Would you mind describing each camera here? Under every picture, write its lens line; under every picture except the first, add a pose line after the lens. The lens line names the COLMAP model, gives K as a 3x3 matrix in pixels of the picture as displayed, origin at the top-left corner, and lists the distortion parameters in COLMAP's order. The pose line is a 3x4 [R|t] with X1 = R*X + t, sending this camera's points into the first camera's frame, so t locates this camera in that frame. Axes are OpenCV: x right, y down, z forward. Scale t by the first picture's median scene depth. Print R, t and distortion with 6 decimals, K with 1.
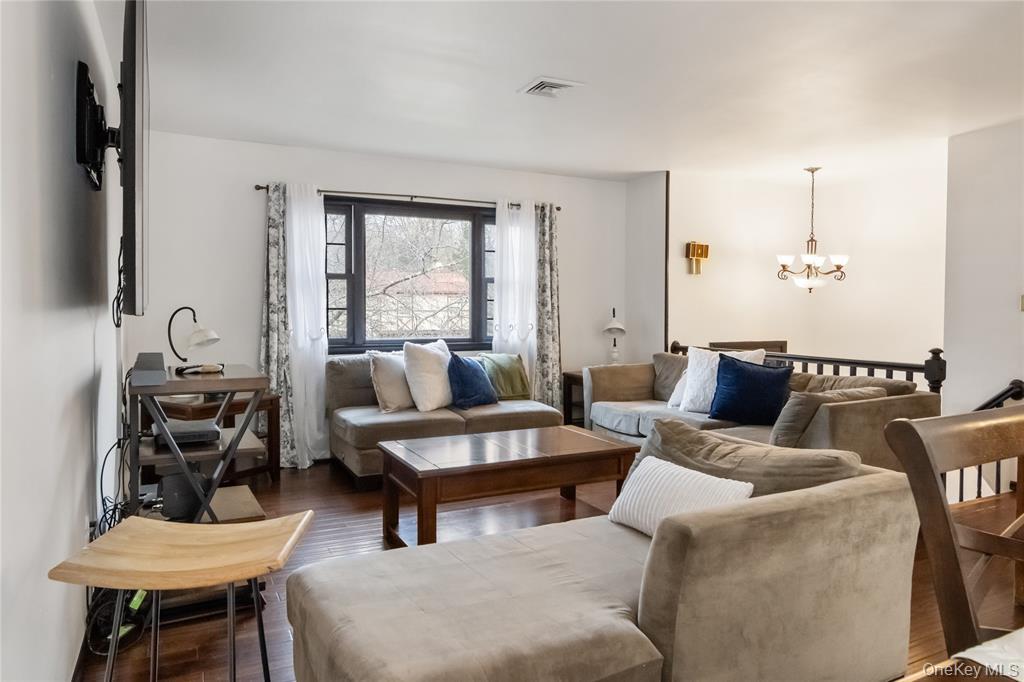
lens RADIAL K [[679.4, 0, 520.2], [0, 679.4, 312.8], [0, 0, 1]] dist [0.003801, 0.002300]
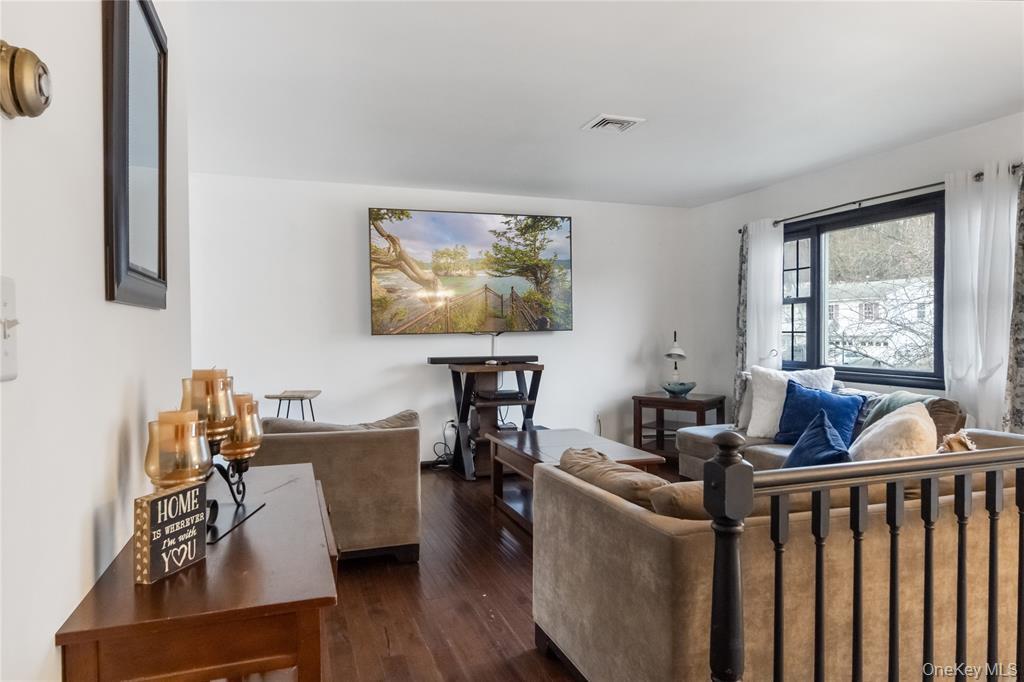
lens RADIAL K [[679.4, 0, 520.2], [0, 679.4, 312.8], [0, 0, 1]] dist [0.003801, 0.002300]
pose [[-0.141037, -0.030651, -0.989530, 0.783481], [-0.007099, 0.999526, -0.029949, -0.001971], [0.989979, 0.002800, -0.141188, 0.728319]]
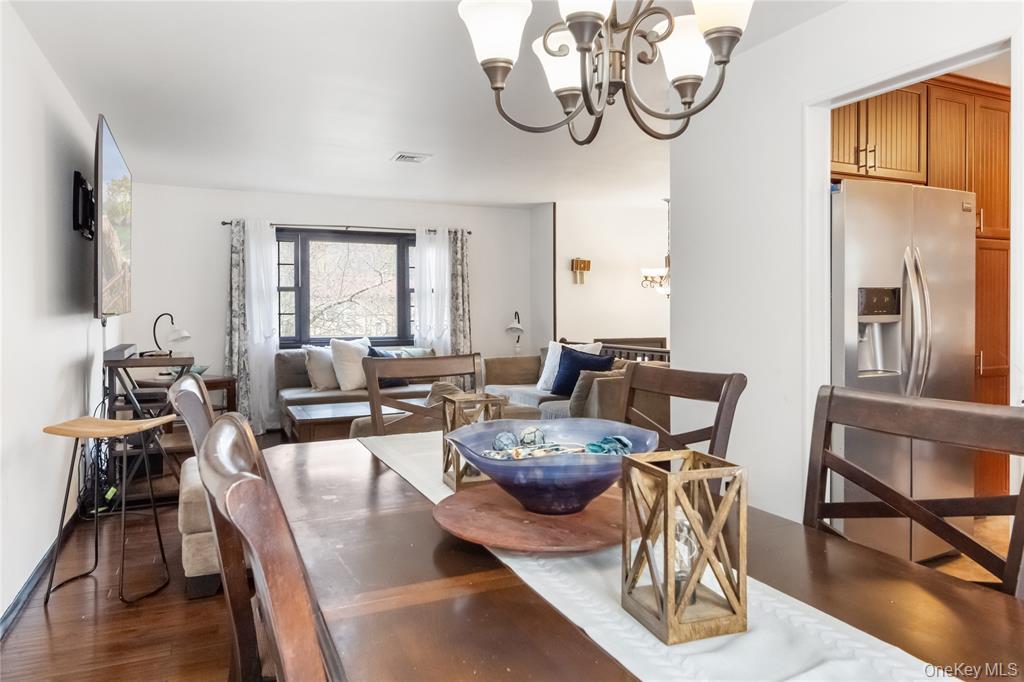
lens RADIAL K [[669.3, 0, 519.7], [0, 669.3, 303.5], [0, 0, 1]] dist [-0.002731, -0.003267]
pose [[0.999364, -0.008430, -0.034645, 0.219456], [0.007750, 0.999775, -0.019726, 0.002897], [0.034804, 0.019445, 0.999205, -0.264356]]
